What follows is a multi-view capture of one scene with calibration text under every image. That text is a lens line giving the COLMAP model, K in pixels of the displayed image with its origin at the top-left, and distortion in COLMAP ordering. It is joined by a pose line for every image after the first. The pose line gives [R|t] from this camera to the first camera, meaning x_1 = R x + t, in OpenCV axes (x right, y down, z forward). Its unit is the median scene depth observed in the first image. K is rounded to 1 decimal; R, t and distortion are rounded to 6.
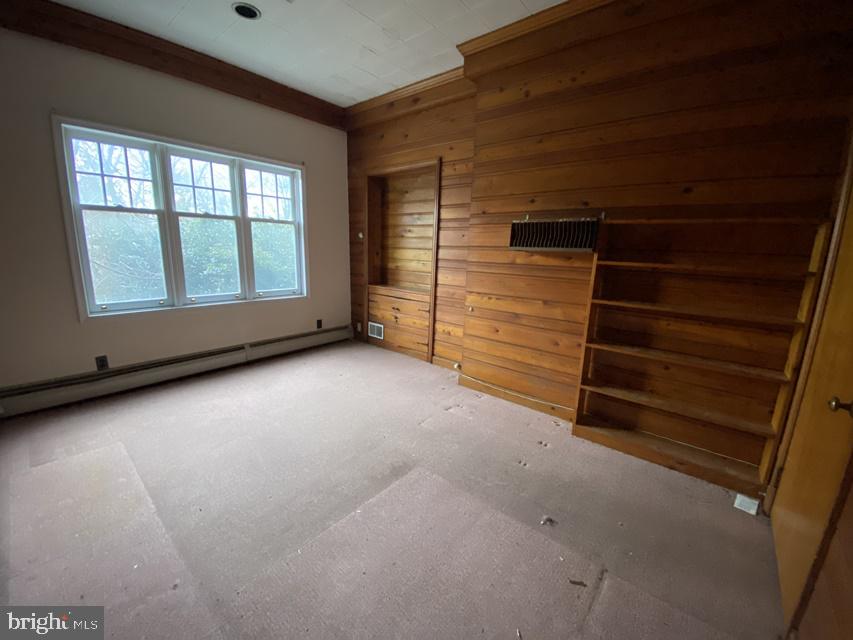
lens RADIAL K [[345.1, 0, 425.7], [0, 345.1, 318.5], [0, 0, 1]] dist [0.022244, -0.019349]
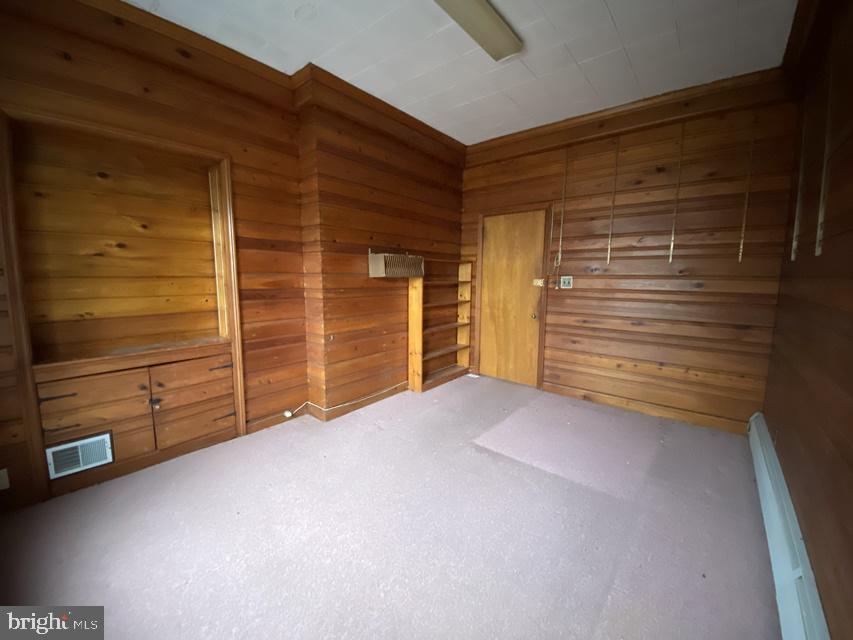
lens RADIAL K [[345.1, 0, 425.7], [0, 345.1, 318.5], [0, 0, 1]] dist [0.022244, -0.019349]
pose [[-0.019434, -0.157192, 0.987377, -0.938386], [0.194821, 0.968038, 0.157948, -0.203760], [-0.980646, 0.195432, 0.011811, 0.807266]]
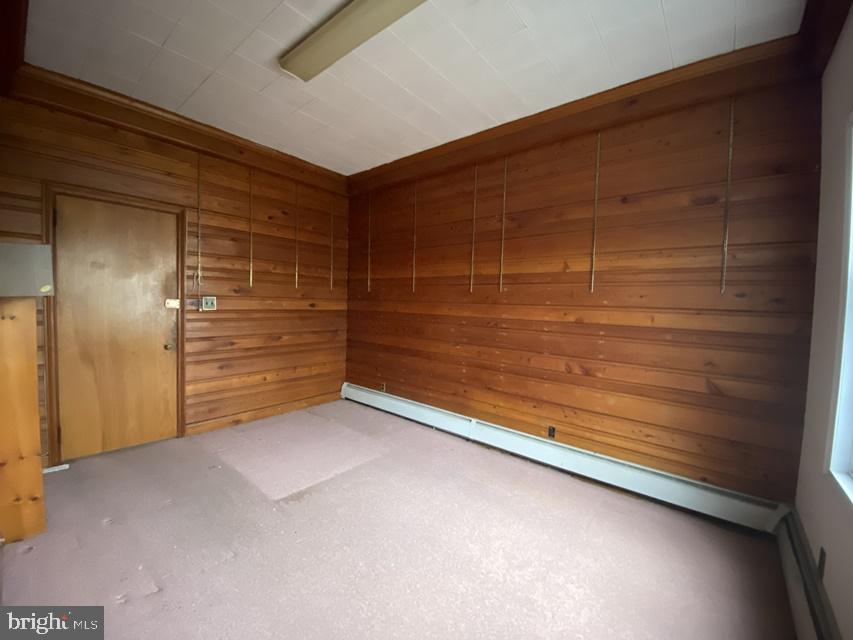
lens RADIAL K [[345.1, 0, 425.7], [0, 345.1, 318.5], [0, 0, 1]] dist [0.022244, -0.019349]
pose [[-0.998103, -0.058337, -0.019699, -0.327237], [-0.061402, 0.966861, 0.247810, -0.314382], [0.004590, 0.248550, -0.968608, 1.442085]]
